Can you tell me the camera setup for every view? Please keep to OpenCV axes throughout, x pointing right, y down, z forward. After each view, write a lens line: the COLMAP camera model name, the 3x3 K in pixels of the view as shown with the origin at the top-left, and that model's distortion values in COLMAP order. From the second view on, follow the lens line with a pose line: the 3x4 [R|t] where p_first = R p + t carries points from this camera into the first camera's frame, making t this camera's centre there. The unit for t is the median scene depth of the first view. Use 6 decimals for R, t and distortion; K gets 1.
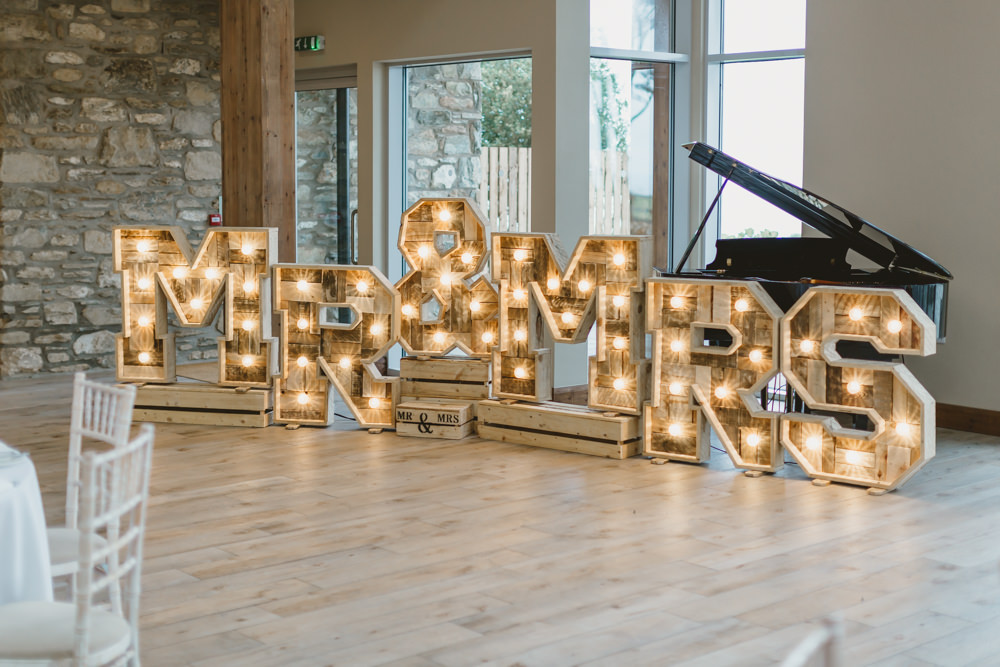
lens RADIAL K [[1373.0, 0, 498.7], [0, 1373.0, 333.8], [0, 0, 1]] dist [-0.029450, 0.000000]
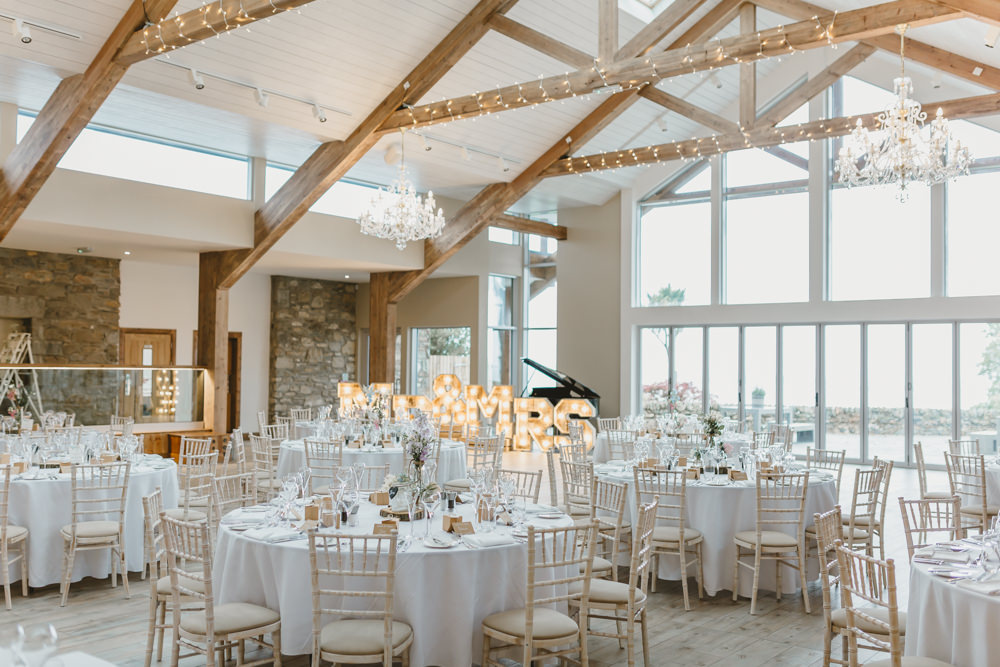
lens RADIAL K [[1001.2, 0, 500.3], [0, 1001.2, 333.2], [0, 0, 1]] dist [0.002353, 0.000000]
pose [[0.981731, 0.013128, 0.189818, -0.345937], [0.014799, 0.989326, -0.144964, 0.139777], [-0.189695, 0.145125, 0.971058, -1.238458]]
